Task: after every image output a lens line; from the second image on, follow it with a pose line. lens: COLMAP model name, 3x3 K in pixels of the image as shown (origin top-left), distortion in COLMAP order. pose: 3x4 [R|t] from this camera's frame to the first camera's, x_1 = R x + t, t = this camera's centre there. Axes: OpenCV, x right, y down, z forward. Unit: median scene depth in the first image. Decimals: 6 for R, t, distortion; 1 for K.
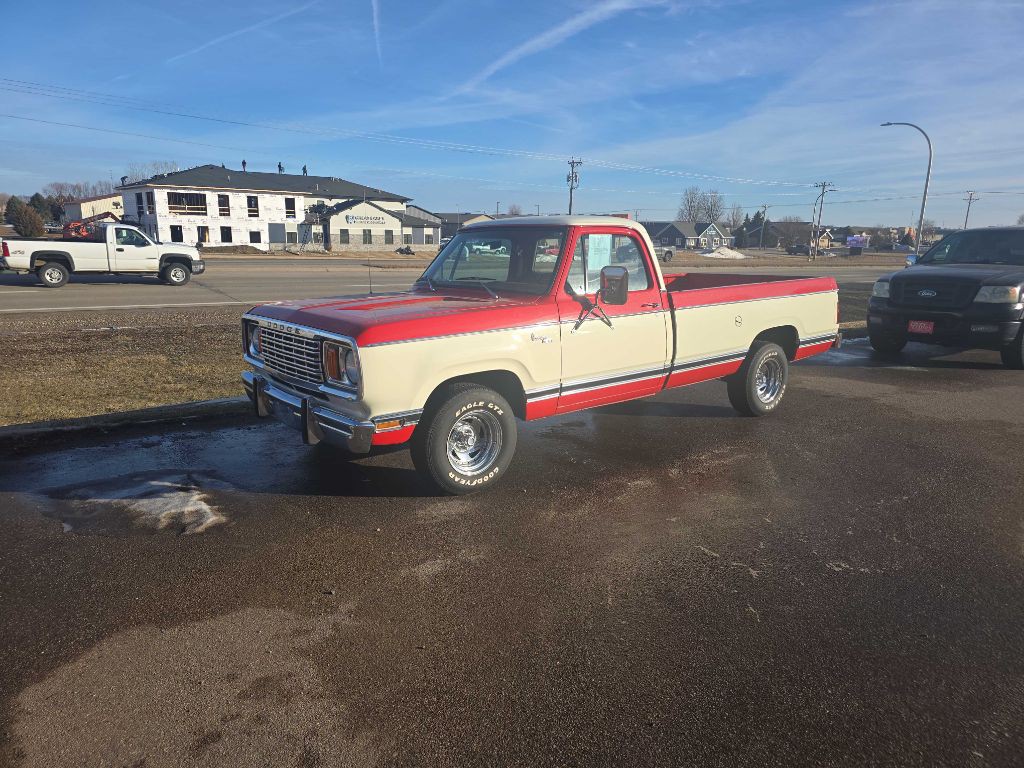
lens RADIAL K [[692.7, 0, 523.9], [0, 692.7, 384.7], [0, 0, 1]] dist [0.057616, -0.052475]
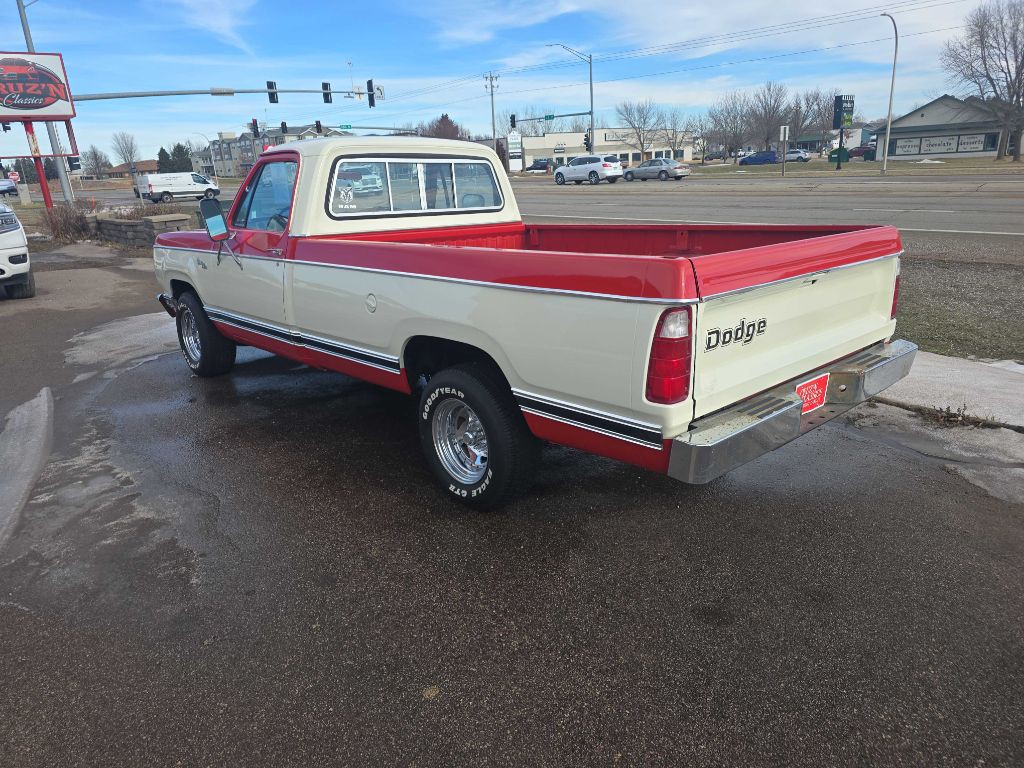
lens RADIAL K [[688.8, 0, 512.0], [0, 688.8, 384.0], [0, 0, 1]] dist [0.063538, -0.050429]
pose [[0.055308, 0.280489, -0.958263, 0.077641], [-0.169343, 0.948463, 0.267846, -0.017632], [0.984004, 0.147461, 0.099957, 0.092405]]
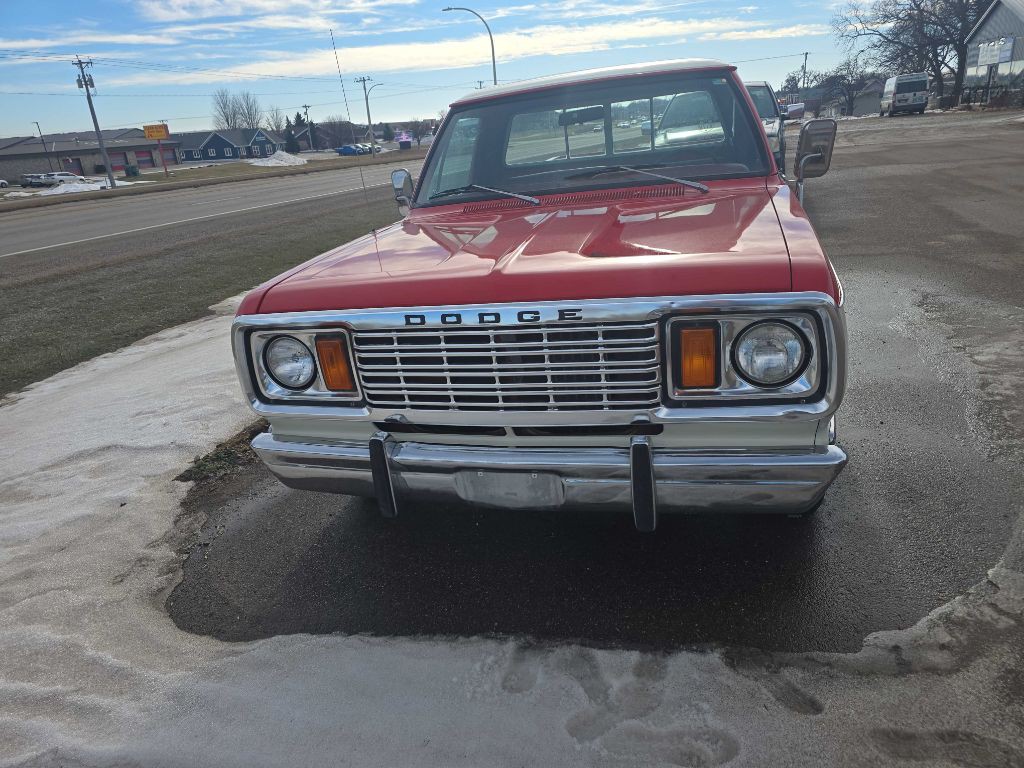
lens RADIAL K [[685.7, 0, 526.4], [0, 685.7, 384.8], [0, 0, 1]] dist [0.050840, -0.042776]
pose [[0.805796, -0.283323, 0.520020, -0.037134], [0.214096, 0.958106, 0.190252, -0.007740], [-0.552137, -0.041970, 0.832696, 0.039220]]
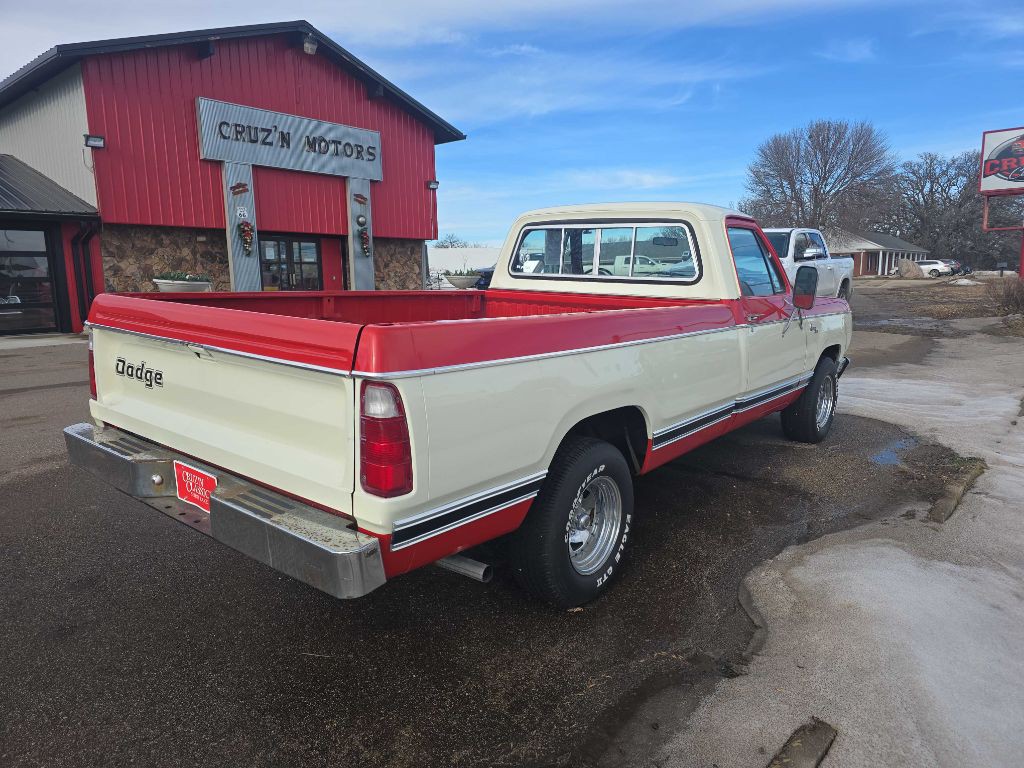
lens RADIAL K [[688.8, 0, 512.0], [0, 688.8, 384.0], [0, 0, 1]] dist [0.063538, -0.050429]
pose [[-0.983682, 0.018302, -0.178981, 0.027475], [-0.048591, 0.930818, 0.362240, -0.027842], [0.173228, 0.365026, -0.914739, 0.149890]]
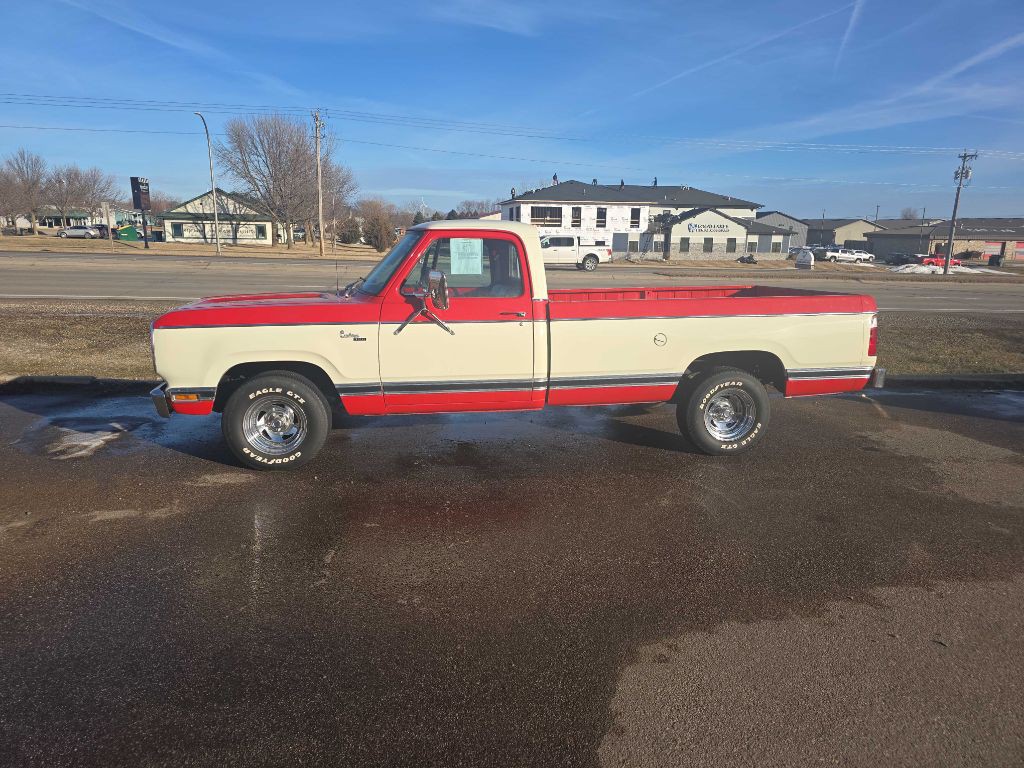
lens RADIAL K [[697.8, 0, 512.0], [0, 697.8, 384.0], [0, 0, 1]] dist [0.061368, -0.063818]
pose [[0.862555, 0.102434, -0.495485, 0.050761], [-0.109596, 0.993868, 0.014680, -0.002511], [0.493950, 0.041641, 0.868492, 0.013309]]
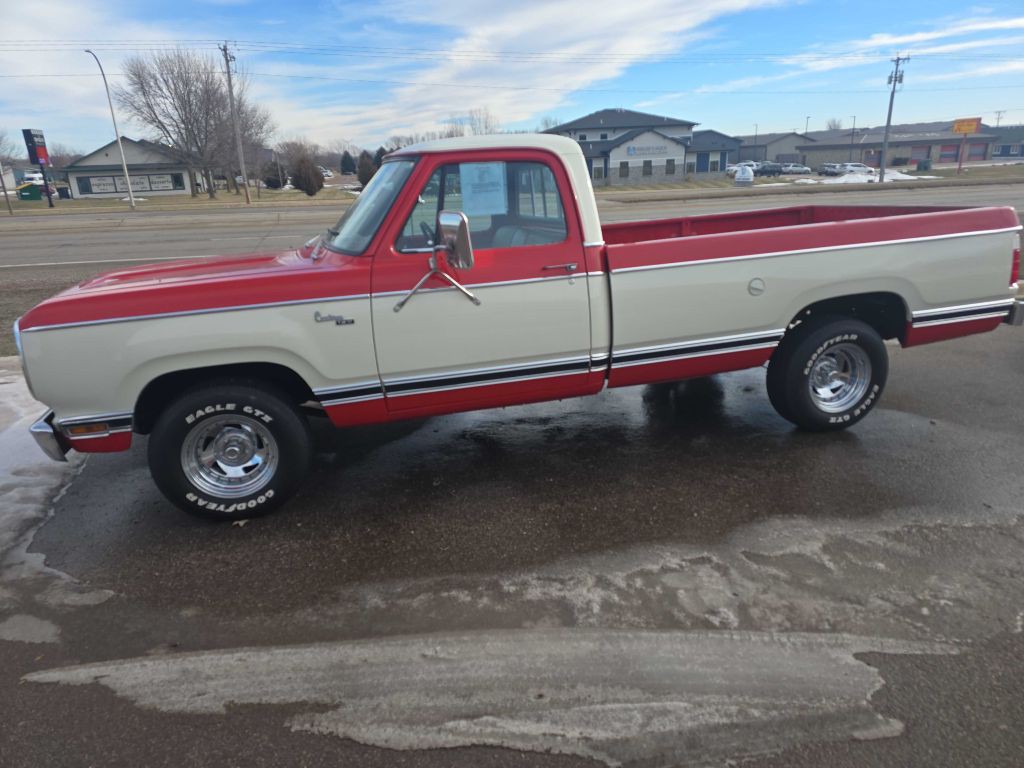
lens RADIAL K [[688.8, 0, 512.0], [0, 688.8, 384.0], [0, 0, 1]] dist [0.063538, -0.050429]
pose [[0.905268, 0.072705, -0.418575, 0.032733], [-0.033546, 0.994404, 0.100173, -0.005133], [0.423515, -0.076642, 0.902641, 0.028524]]
